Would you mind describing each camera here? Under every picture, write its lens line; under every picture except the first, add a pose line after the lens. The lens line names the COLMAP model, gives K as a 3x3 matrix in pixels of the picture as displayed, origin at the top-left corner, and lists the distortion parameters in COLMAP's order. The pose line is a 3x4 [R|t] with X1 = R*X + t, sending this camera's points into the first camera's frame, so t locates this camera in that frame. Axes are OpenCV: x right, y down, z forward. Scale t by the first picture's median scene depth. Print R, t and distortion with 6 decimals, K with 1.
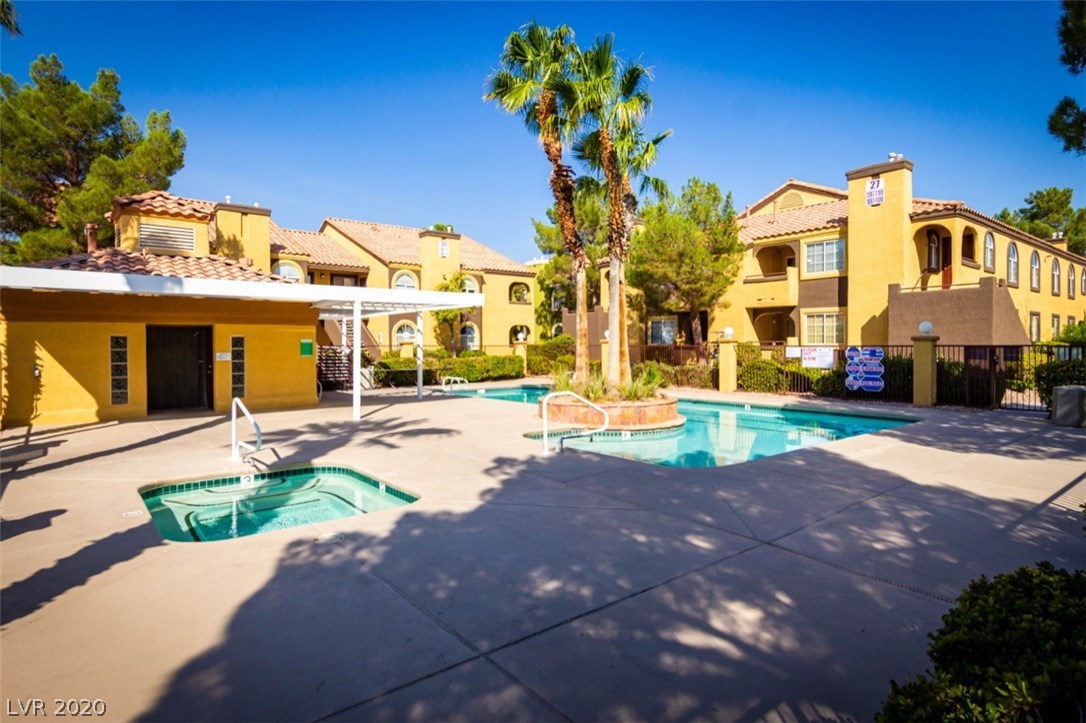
lens RADIAL K [[561.0, 0, 542.6], [0, 561.0, 342.8], [0, 0, 1]] dist [-0.000457, -0.000009]
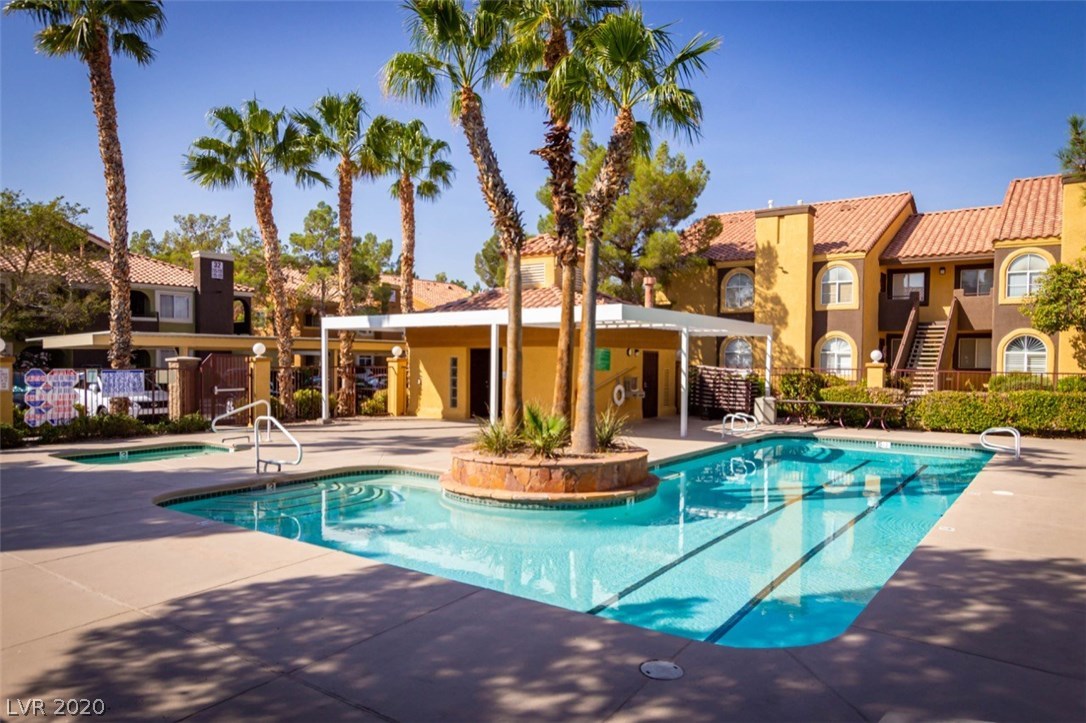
lens RADIAL K [[698.9, 0, 543.0], [0, 698.9, 361.5], [0, 0, 1]] dist [-0.056151, -0.000502]
pose [[0.239362, 0.008240, -0.970895, 0.470581], [-0.008135, 0.999946, 0.006481, -0.007037], [0.970896, 0.006347, 0.239417, 0.408003]]
